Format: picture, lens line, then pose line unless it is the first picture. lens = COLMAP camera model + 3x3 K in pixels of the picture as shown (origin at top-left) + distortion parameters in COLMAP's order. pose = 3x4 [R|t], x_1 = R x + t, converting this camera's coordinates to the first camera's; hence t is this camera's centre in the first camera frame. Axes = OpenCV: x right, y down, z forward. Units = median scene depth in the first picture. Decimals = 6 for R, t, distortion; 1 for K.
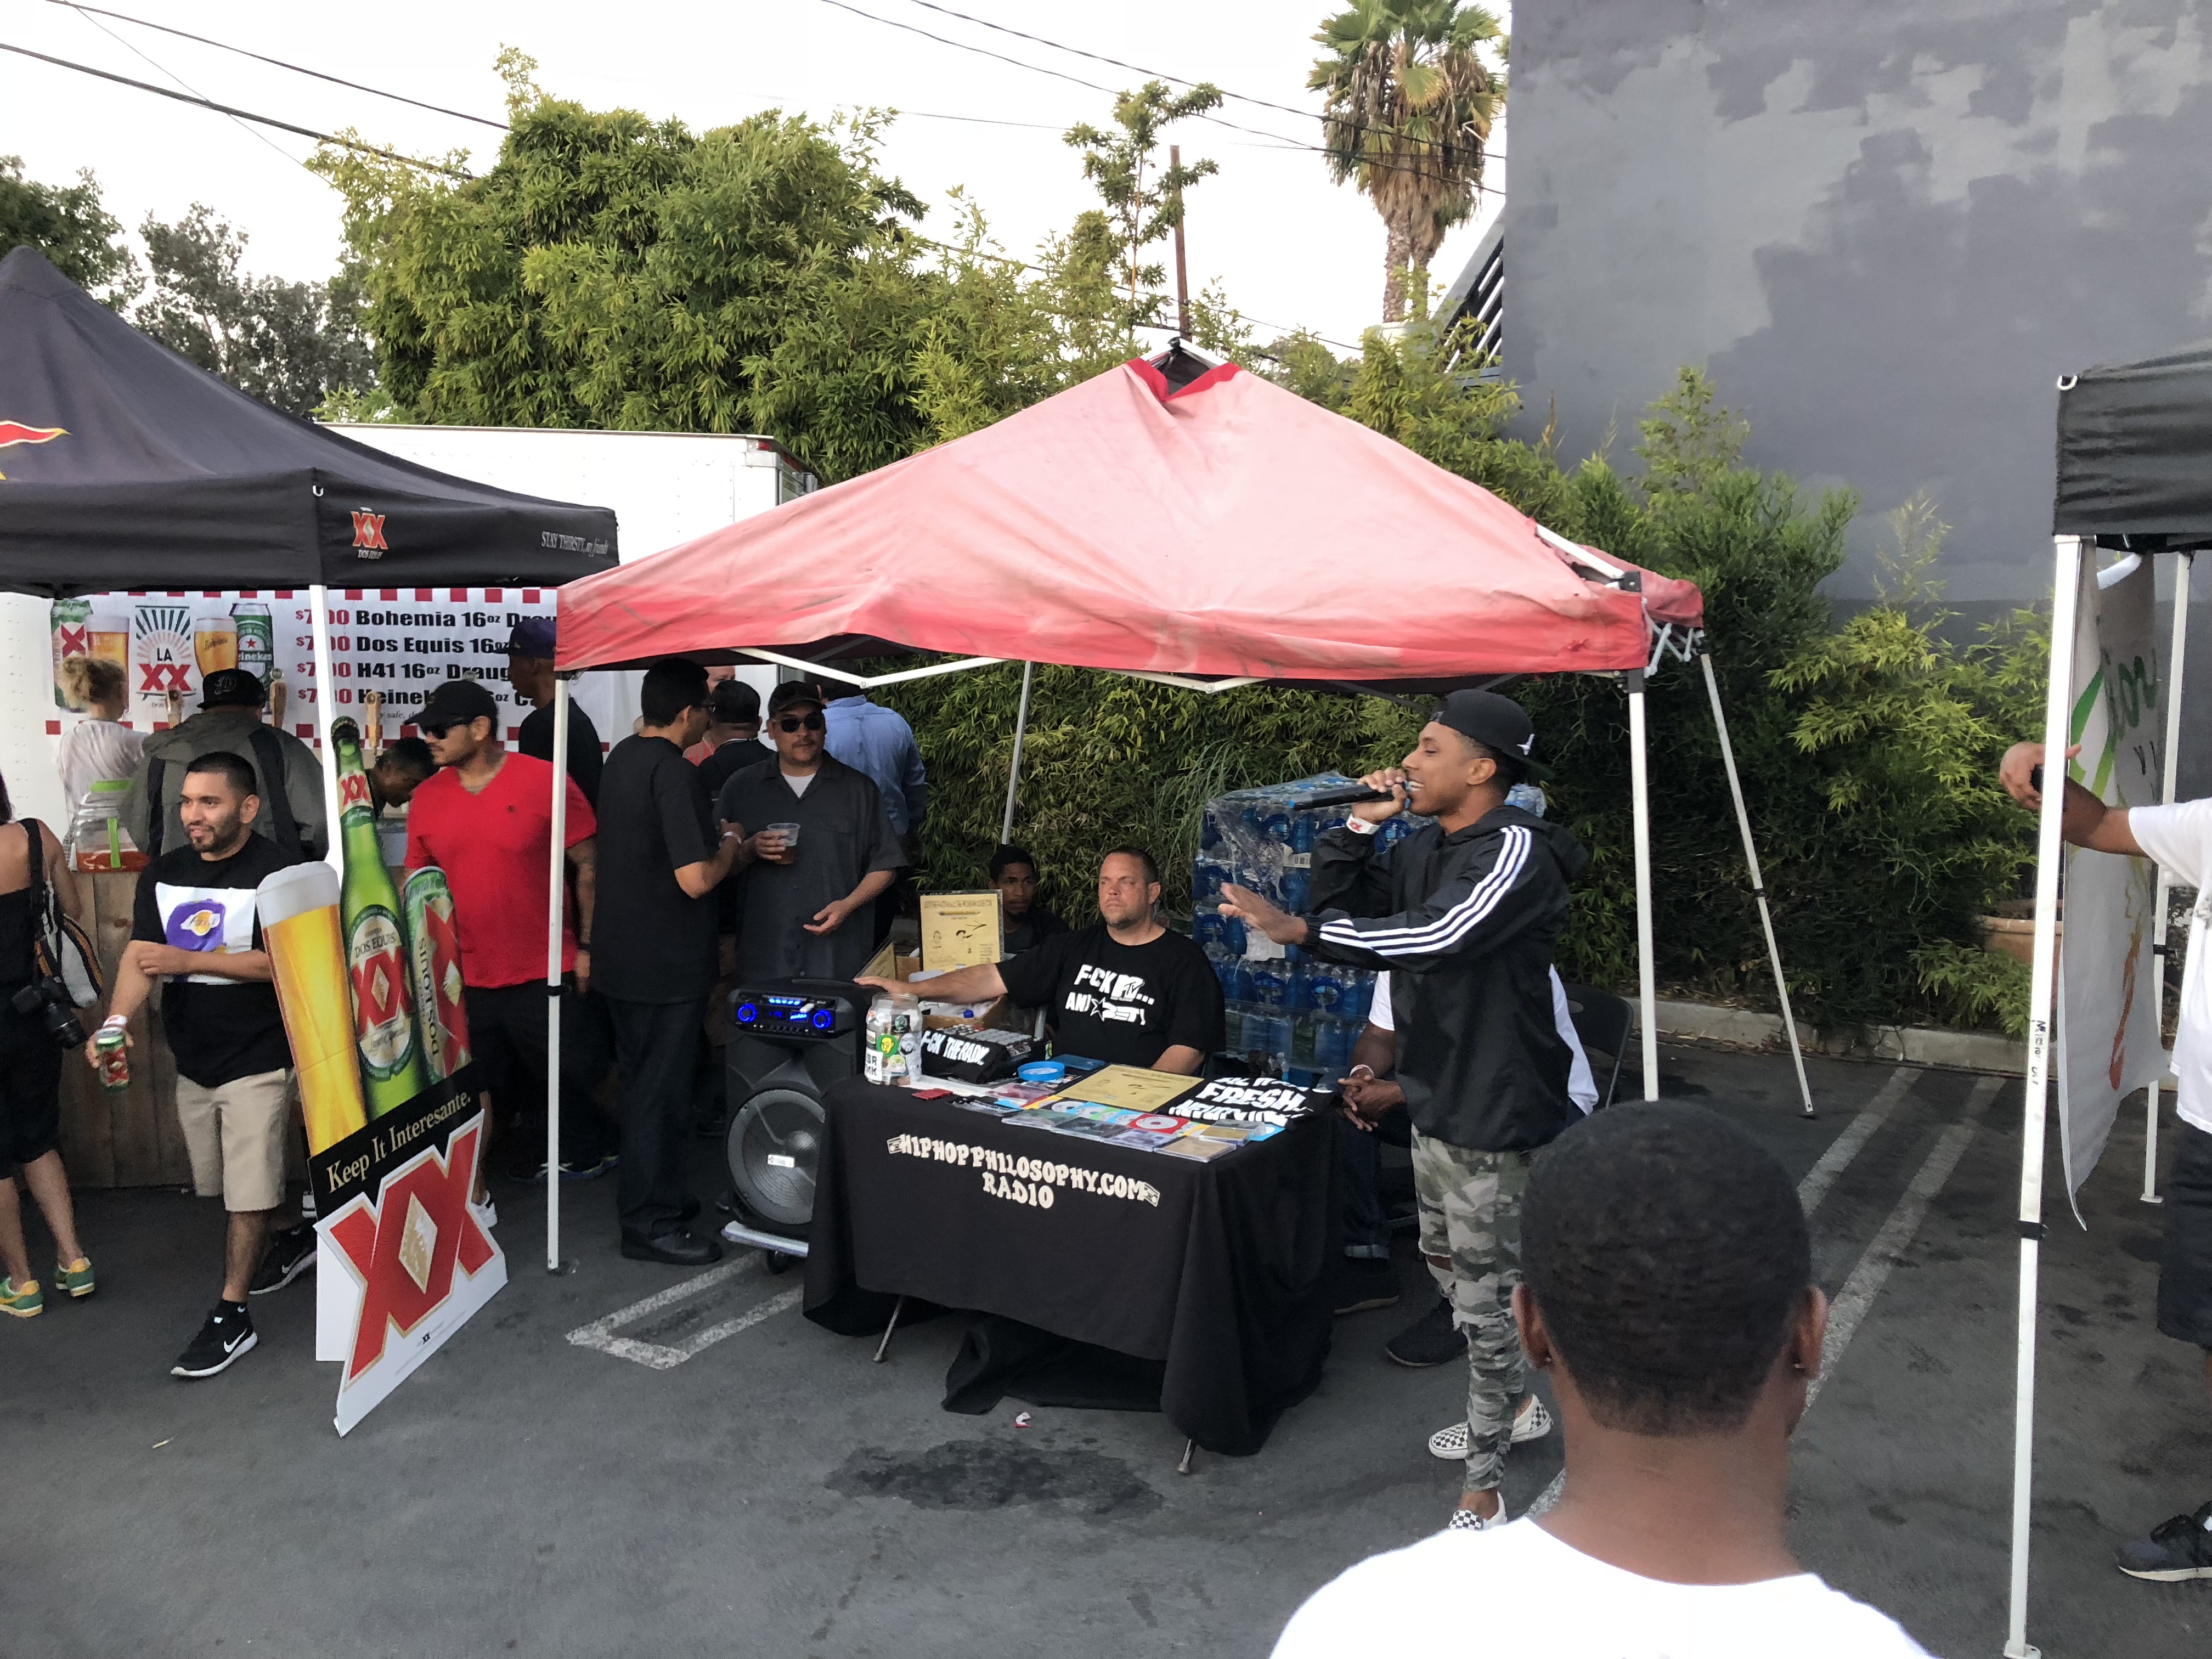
lens RADIAL K [[1775.3, 0, 1106.1], [0, 1775.3, 823.5], [0, 0, 1]] dist [0.001413, -0.000571]
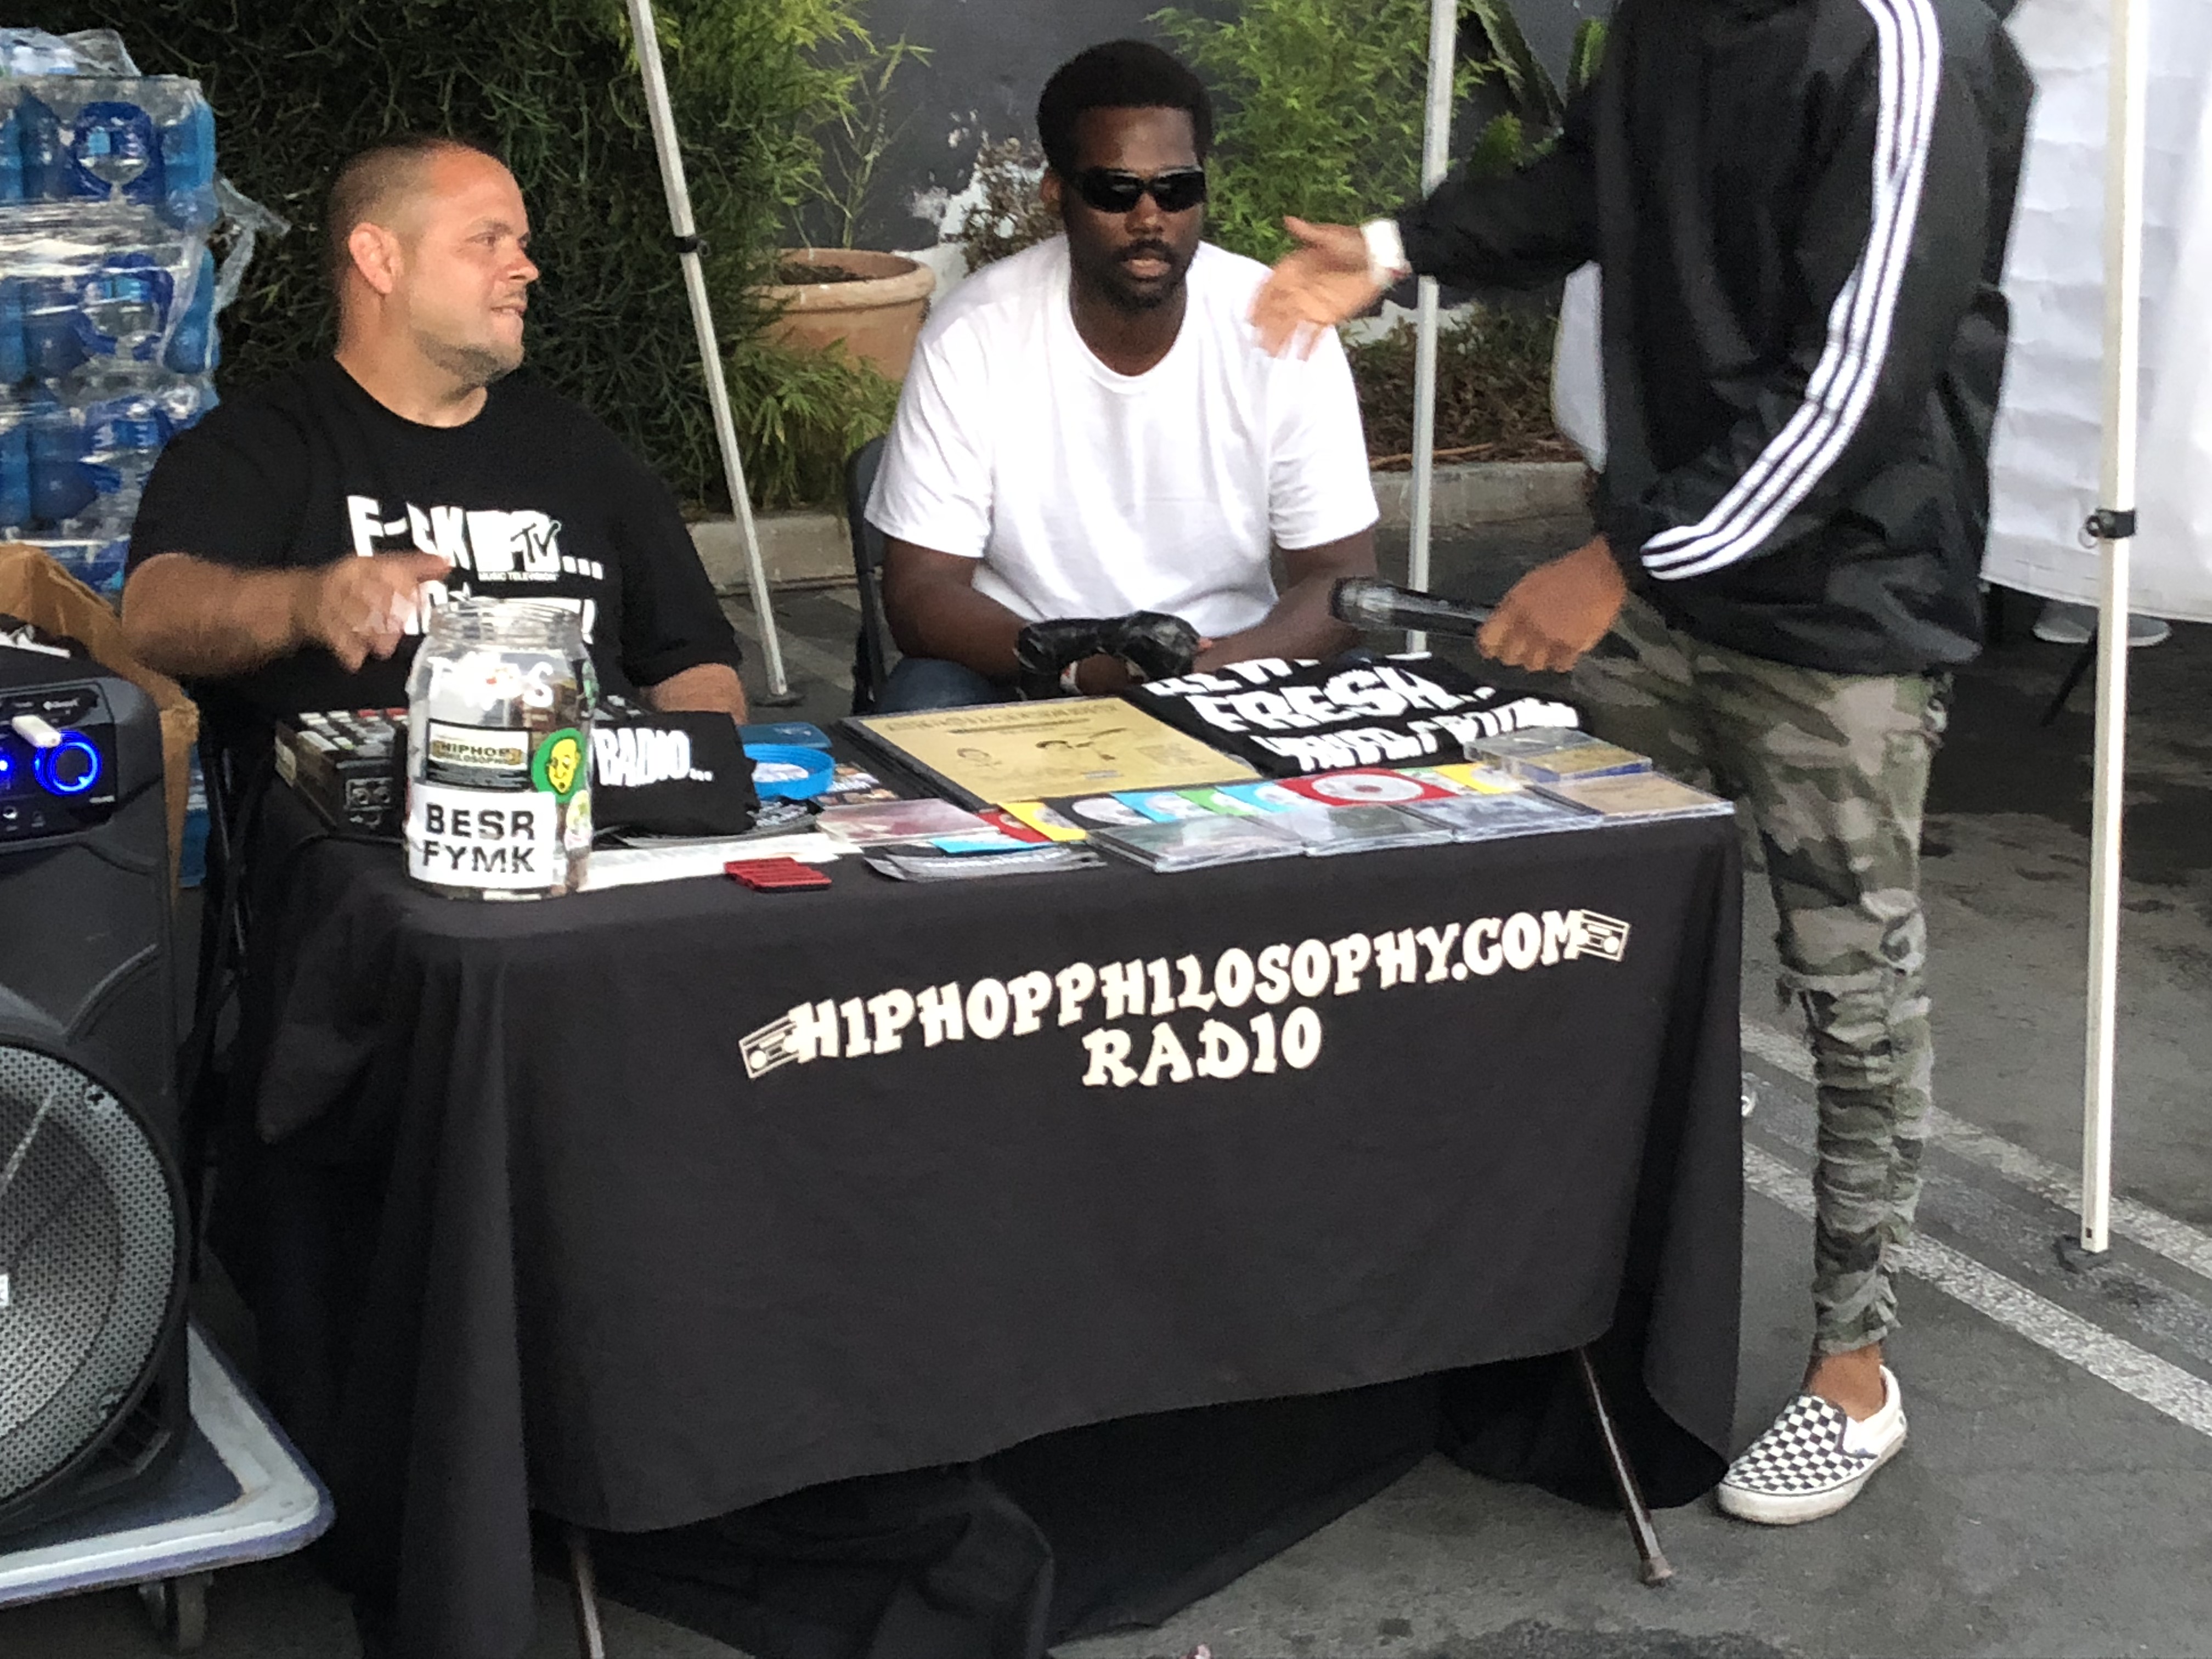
lens RADIAL K [[4086.1, 0, 1106.2], [0, 4086.1, 832.1], [0, 0, 1]] dist [0.018997, 0.000000]
pose [[0.440562, -0.180142, 0.879462, -0.765678], [0.062250, 0.983432, 0.170254, 0.023469], [-0.895561, -0.020260, 0.444477, 0.652257]]
